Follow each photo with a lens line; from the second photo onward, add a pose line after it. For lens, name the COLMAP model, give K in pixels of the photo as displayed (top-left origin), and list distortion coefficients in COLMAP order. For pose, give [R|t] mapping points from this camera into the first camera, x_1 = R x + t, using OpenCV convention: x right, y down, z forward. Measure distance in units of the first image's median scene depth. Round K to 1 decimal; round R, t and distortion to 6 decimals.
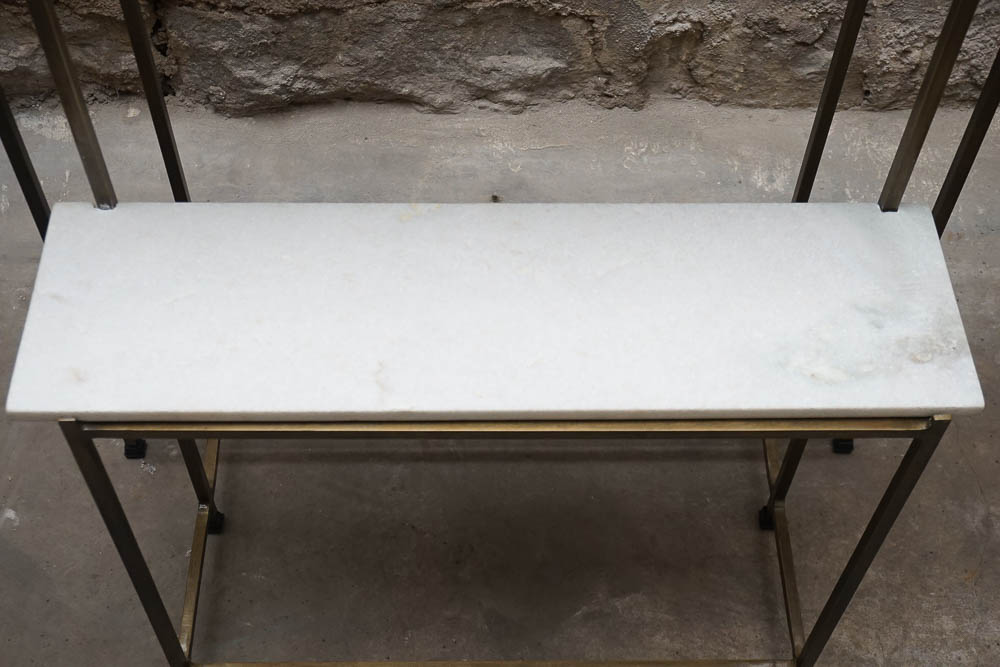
lens RADIAL K [[1355.4, 0, 500.0], [0, 1355.4, 333.5], [0, 0, 1]] dist [-0.005502, 0.045634]
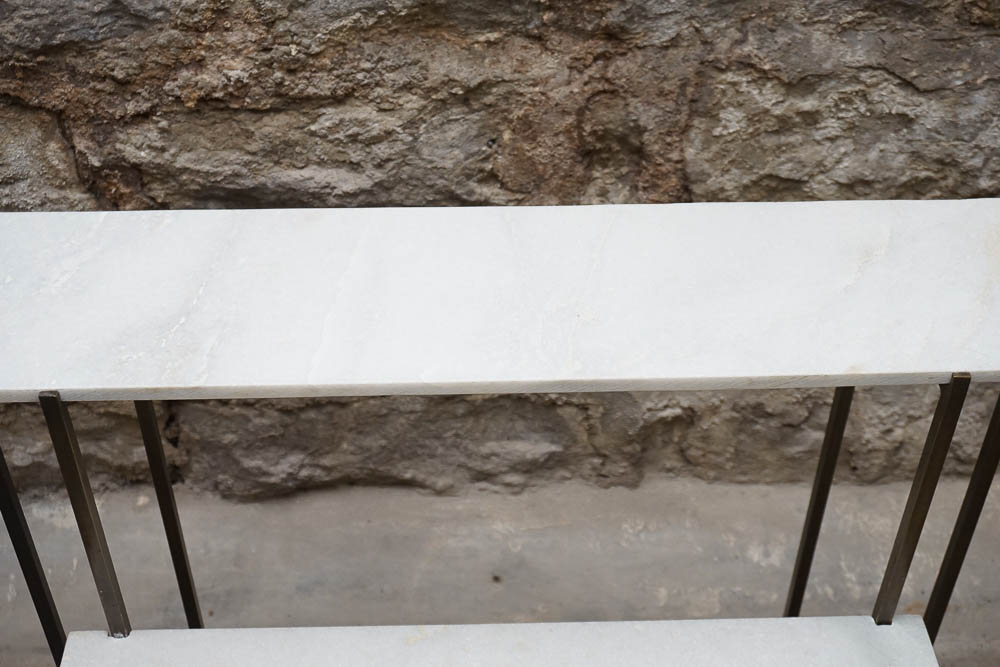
lens RADIAL K [[1362.6, 0, 500.0], [0, 1362.6, 333.5], [0, 0, 1]] dist [0.000435, 0.035012]
pose [[0.999859, -0.016003, 0.005043, -0.003162], [0.016726, 0.974323, -0.224531, -0.050810], [-0.001320, 0.224584, 0.974454, -0.036044]]
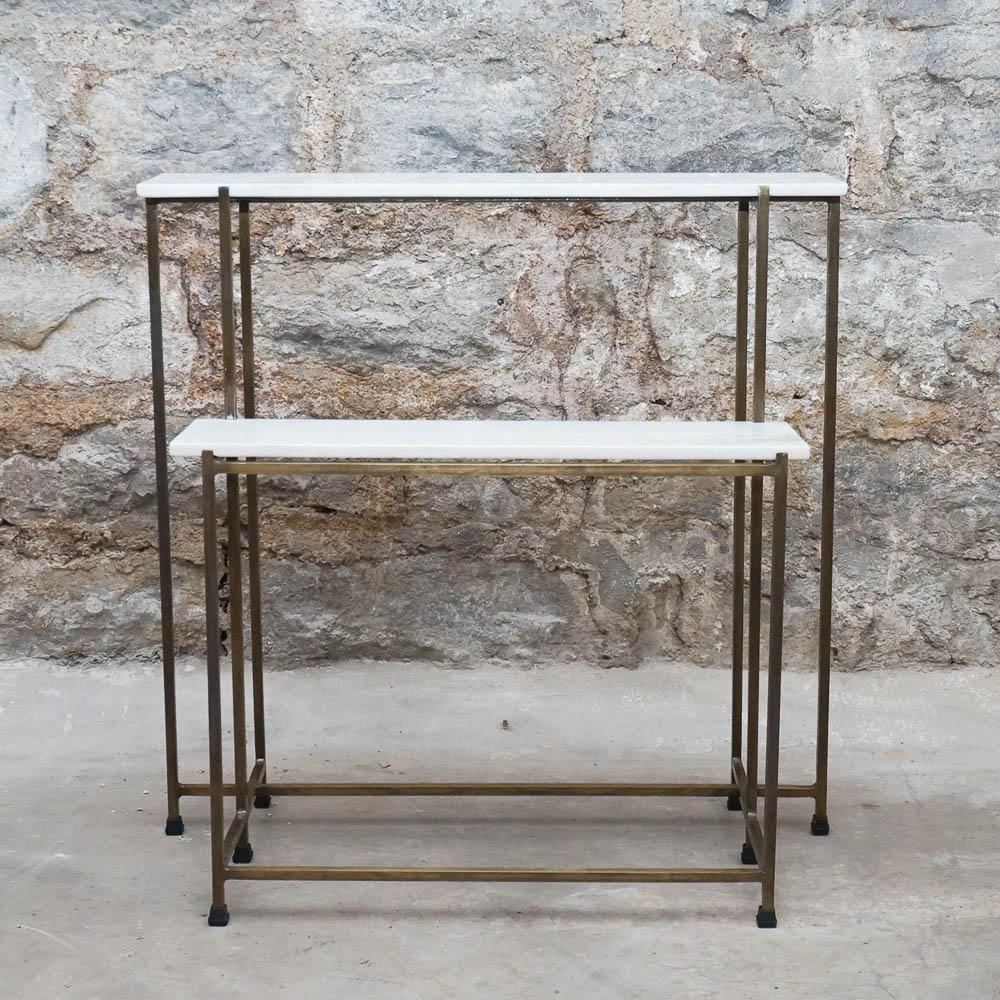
lens RADIAL K [[2102.5, 0, 500.0], [0, 2102.5, 500.0], [0, 0, 1]] dist [-0.006792, -0.077670]
pose [[0.999460, -0.016097, -0.028647, 0.044876], [-0.008060, 0.725077, -0.688620, 0.971737], [0.031857, 0.688479, 0.724556, -0.379701]]
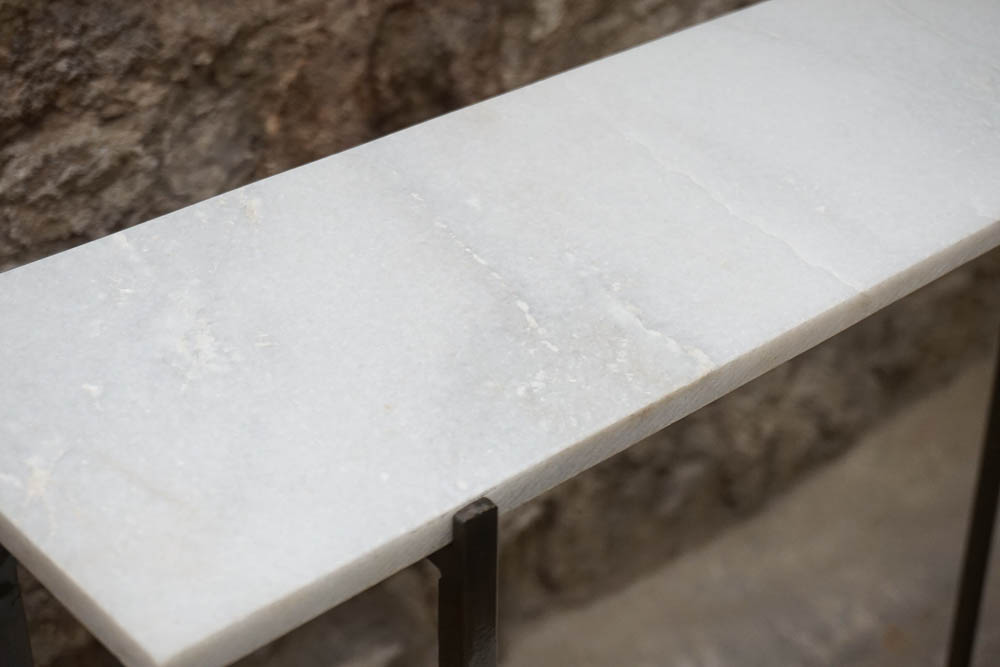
lens RADIAL K [[1781.8, 0, 500.0], [0, 1781.8, 333.5], [0, 0, 1]] dist [0.034085, 0.069677]
pose [[0.761484, -0.348289, 0.546660, -0.323371], [0.533885, 0.815276, -0.224259, -0.106759], [-0.367571, 0.462623, 0.806766, 0.241954]]
